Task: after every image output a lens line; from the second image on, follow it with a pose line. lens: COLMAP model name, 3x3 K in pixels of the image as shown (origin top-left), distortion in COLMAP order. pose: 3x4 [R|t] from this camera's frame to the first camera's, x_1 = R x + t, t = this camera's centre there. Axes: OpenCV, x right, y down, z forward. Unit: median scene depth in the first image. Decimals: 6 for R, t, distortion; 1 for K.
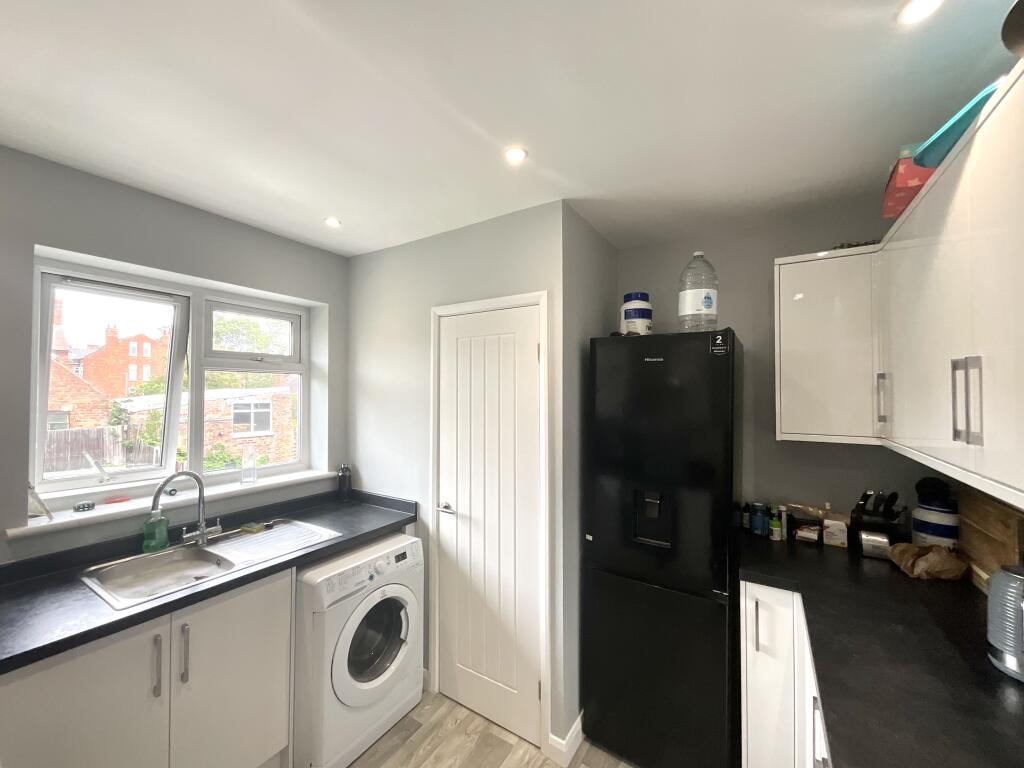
lens RADIAL K [[411.5, 0, 512.0], [0, 411.5, 384.0], [0, 0, 1]] dist [-0.000612, 0.000682]
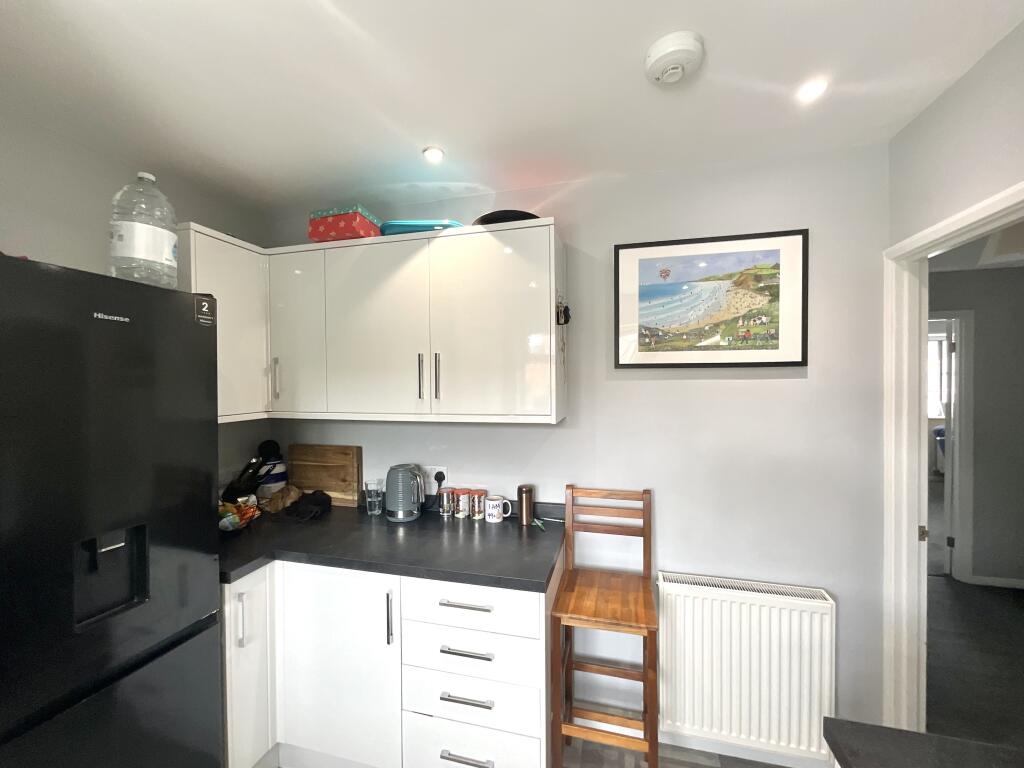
lens RADIAL K [[411.5, 0, 512.0], [0, 411.5, 384.0], [0, 0, 1]] dist [-0.000612, 0.000682]
pose [[-0.302013, -0.011884, 0.953230, -0.284630], [-0.008040, 0.999918, 0.009919, 0.019604], [-0.953270, -0.004669, -0.302084, 0.416595]]
